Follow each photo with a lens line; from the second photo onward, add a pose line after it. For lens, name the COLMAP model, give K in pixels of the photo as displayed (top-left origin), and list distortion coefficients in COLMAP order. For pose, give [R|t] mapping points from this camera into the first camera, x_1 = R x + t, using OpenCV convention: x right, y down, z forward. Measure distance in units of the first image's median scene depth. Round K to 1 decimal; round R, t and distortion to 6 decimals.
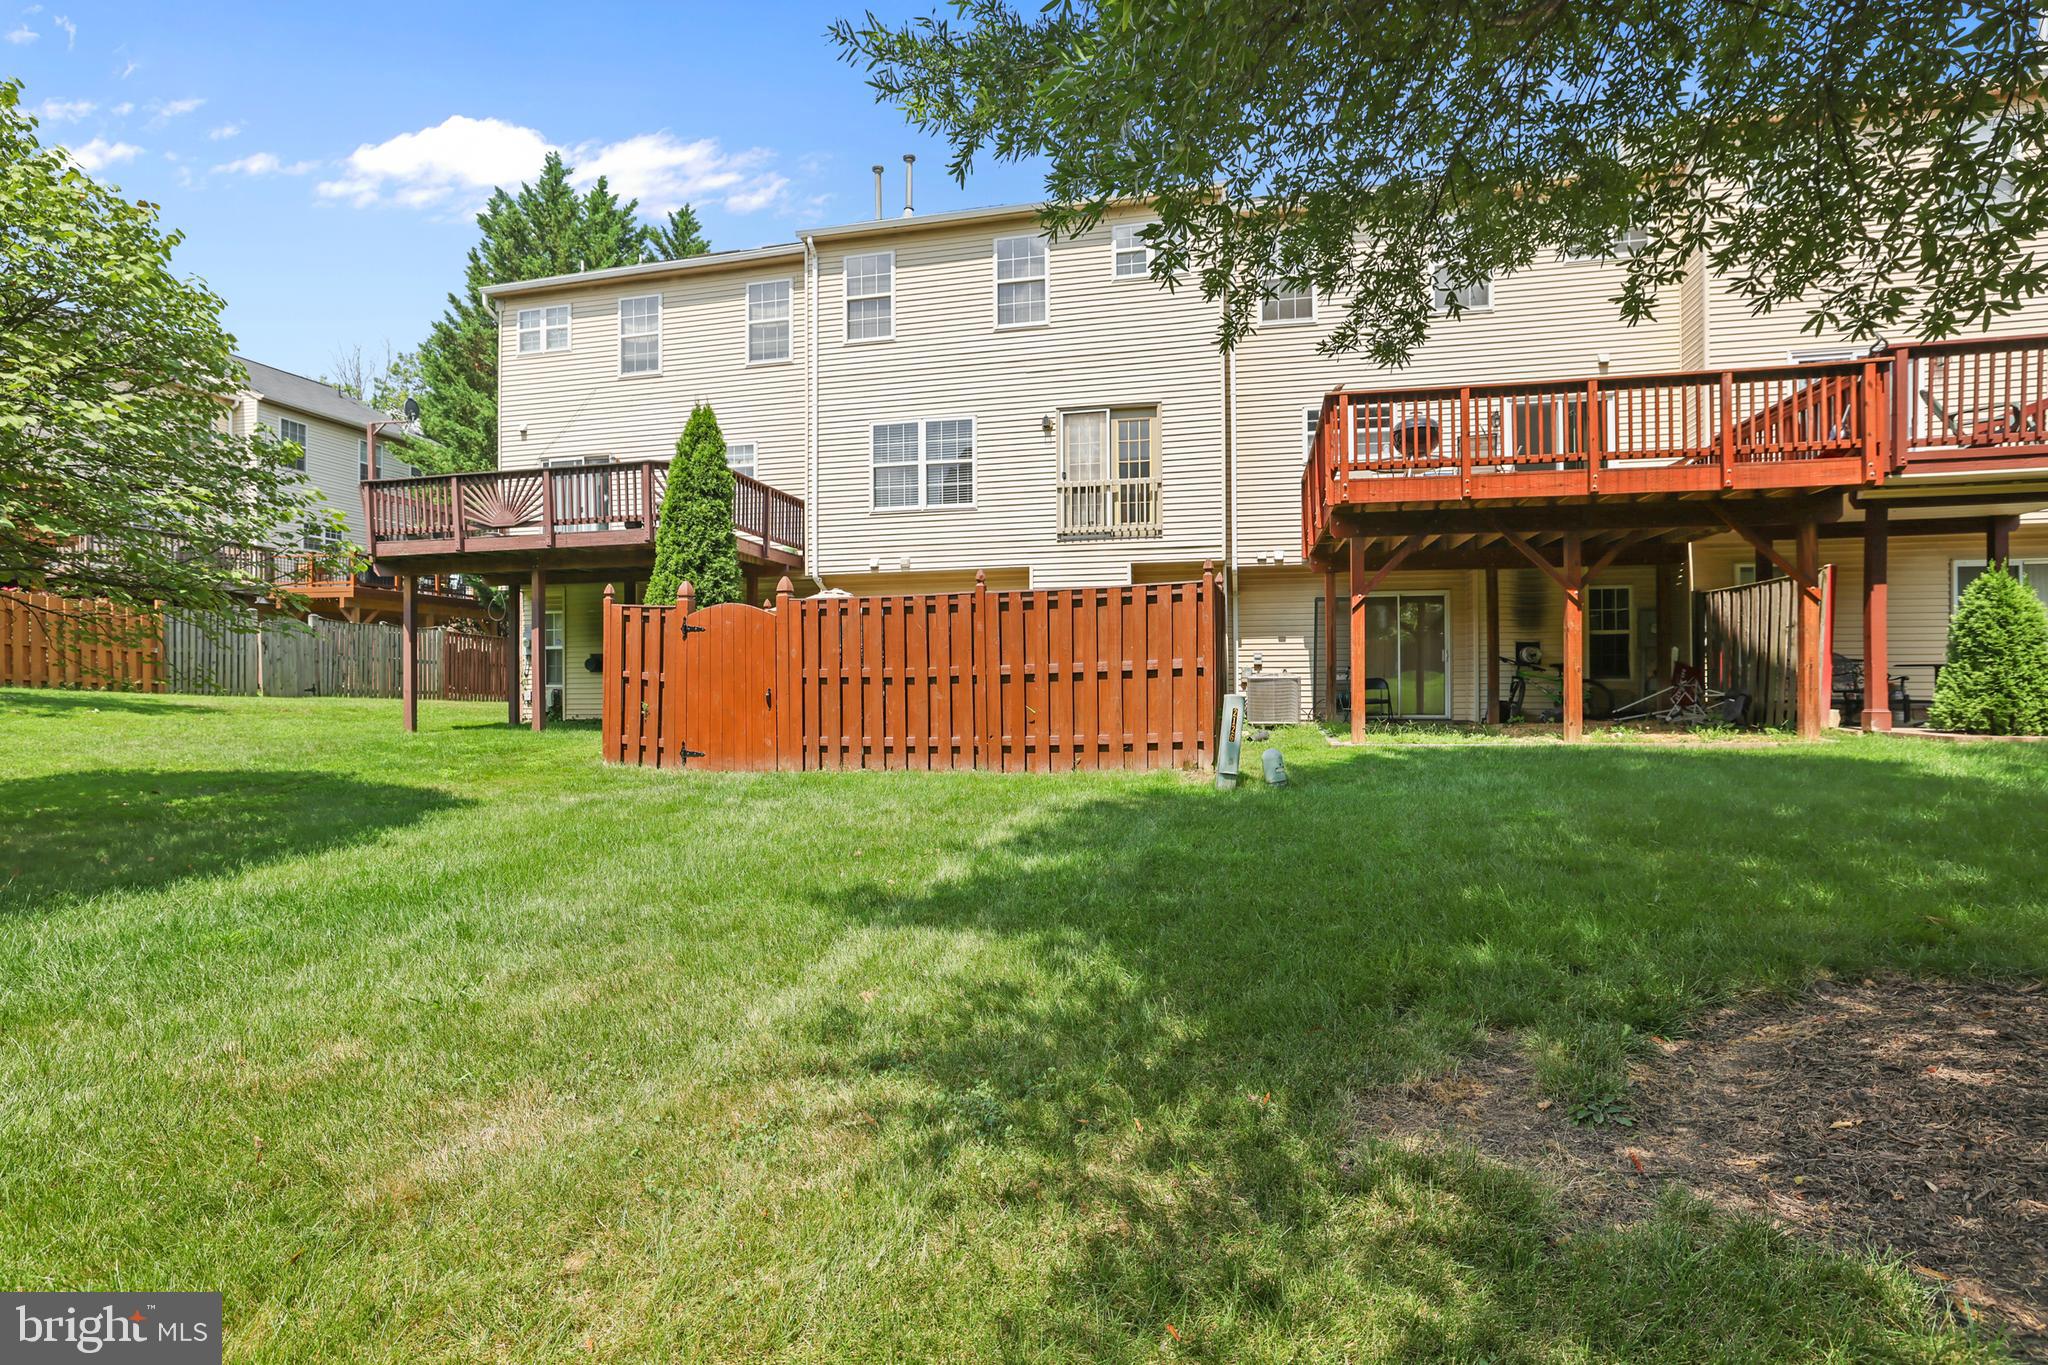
lens RADIAL K [[908.6, 0, 1024.0], [0, 908.6, 682.5], [0, 0, 1]] dist [-0.007002, 0.000135]
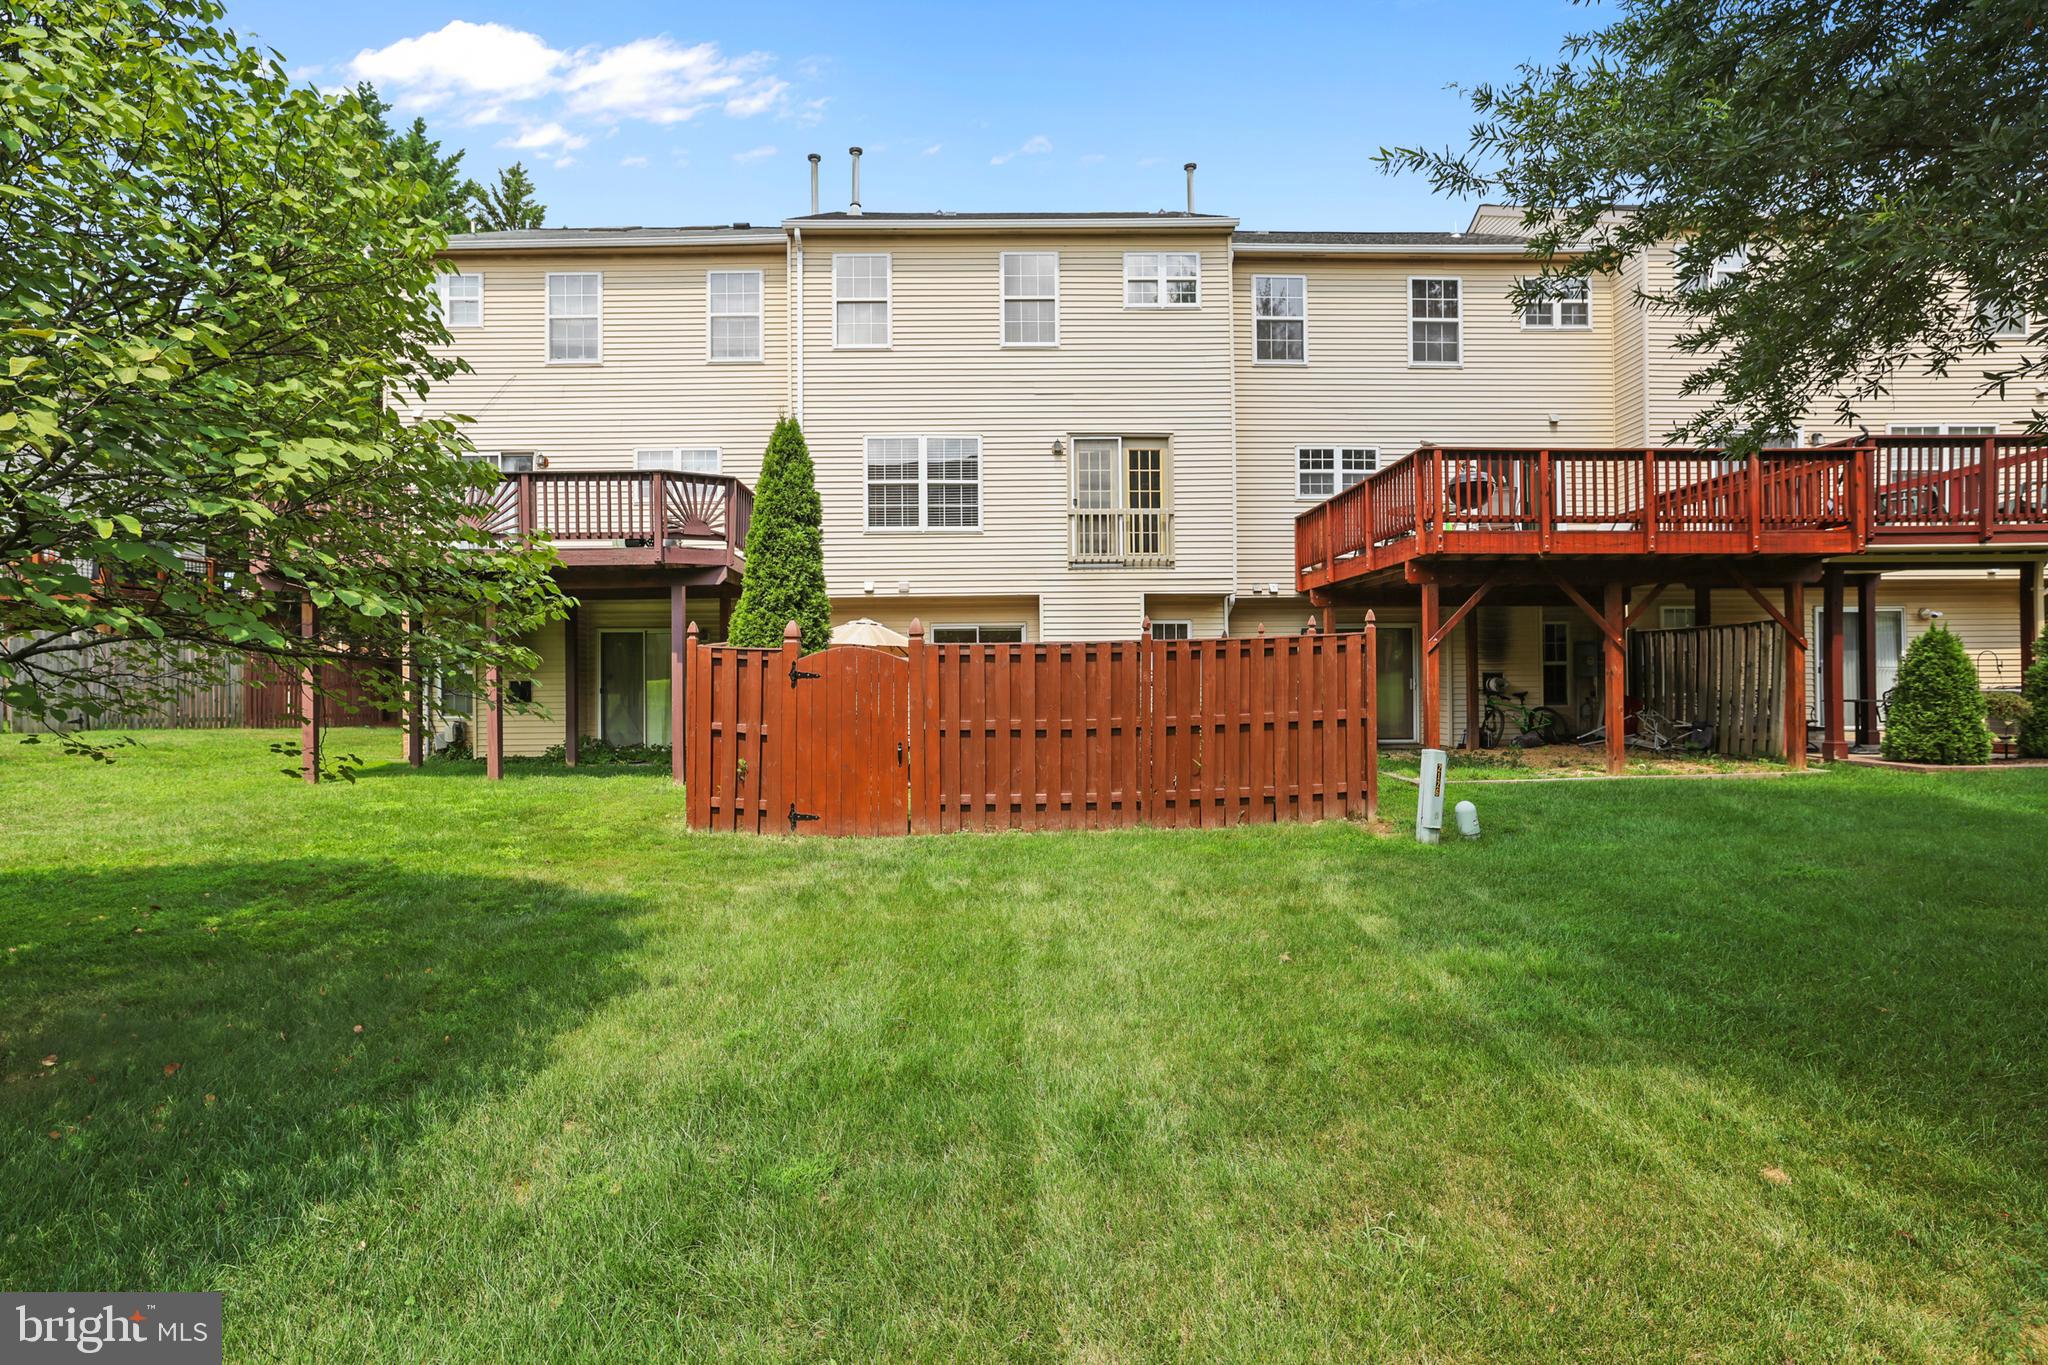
lens RADIAL K [[908.6, 0, 1024.0], [0, 908.6, 682.5], [0, 0, 1]] dist [-0.007002, 0.000135]
pose [[0.973778, -0.003539, 0.227473, -0.235757], [0.004262, 0.999987, -0.002686, -0.031925], [-0.227460, 0.003585, 0.973781, 0.062488]]
